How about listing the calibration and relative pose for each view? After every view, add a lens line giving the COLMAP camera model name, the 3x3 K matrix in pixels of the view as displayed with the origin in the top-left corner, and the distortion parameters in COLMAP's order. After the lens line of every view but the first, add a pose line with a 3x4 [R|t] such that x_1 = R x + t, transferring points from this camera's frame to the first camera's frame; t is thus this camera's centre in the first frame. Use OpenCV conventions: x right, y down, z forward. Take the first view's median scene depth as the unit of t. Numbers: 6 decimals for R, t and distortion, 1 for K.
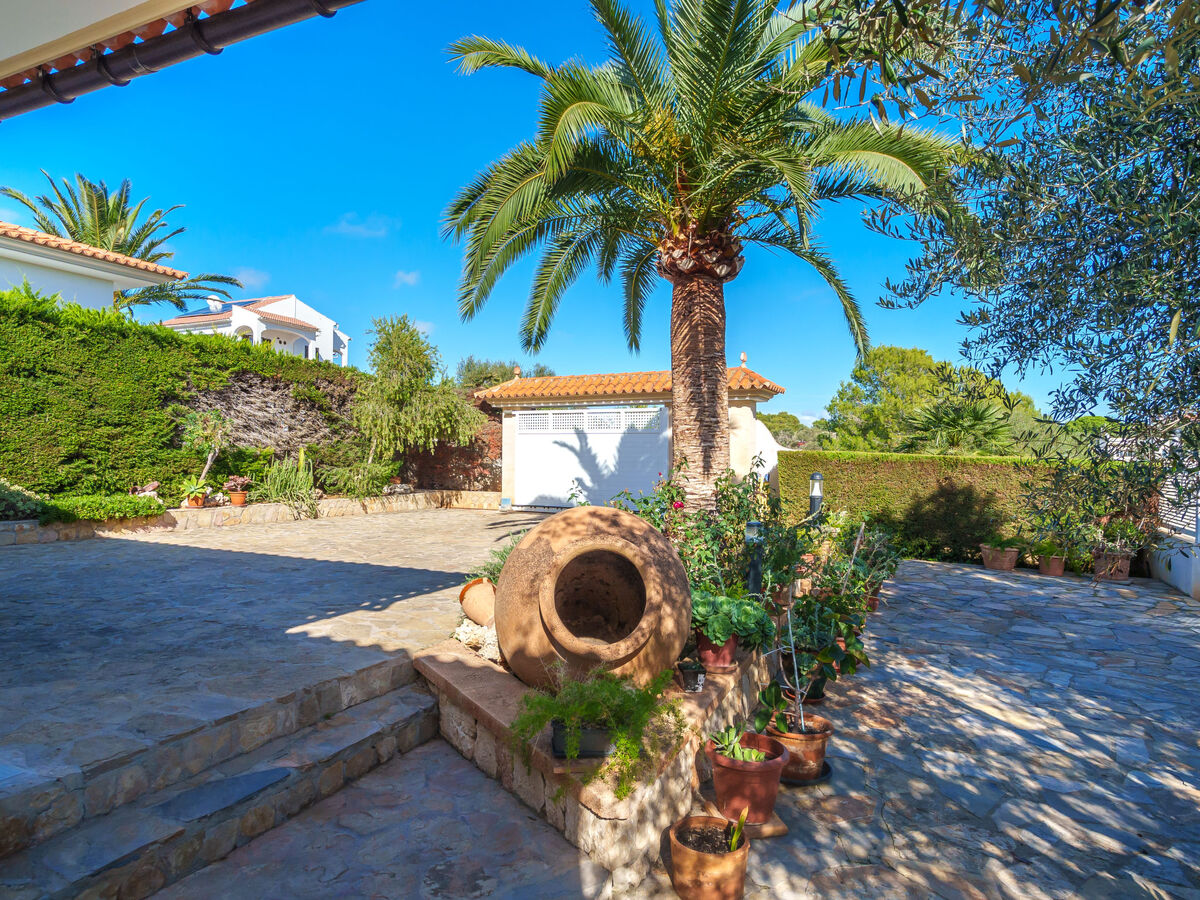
lens RADIAL K [[708.6, 0, 597.5], [0, 708.6, 459.6], [0, 0, 1]] dist [-0.042543, 0.043652]
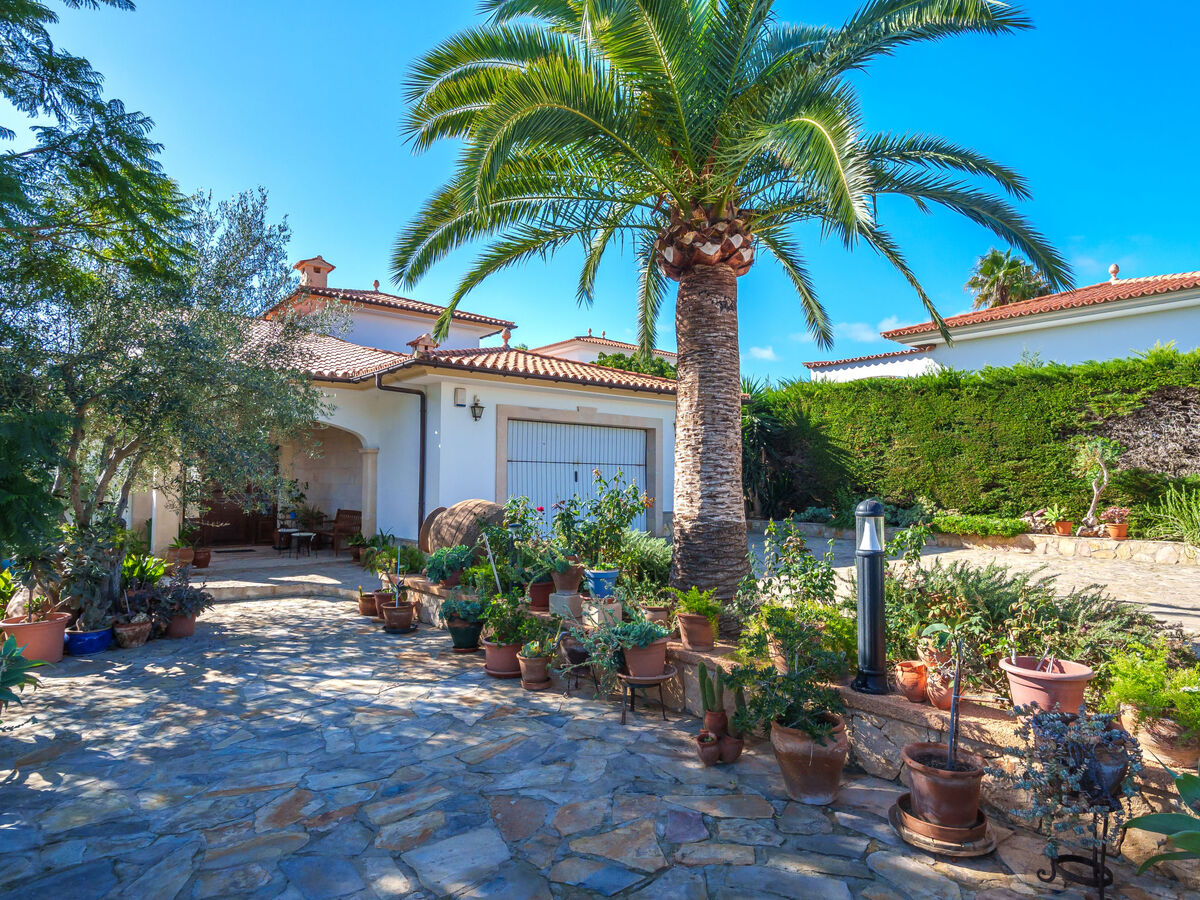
lens RADIAL K [[708.6, 0, 597.5], [0, 708.6, 459.6], [0, 0, 1]] dist [-0.042543, 0.043652]
pose [[-0.443114, -0.046668, -0.895250, 0.725276], [-0.018245, 0.998907, -0.043041, 0.016056], [0.896279, -0.002738, -0.443481, 0.936397]]
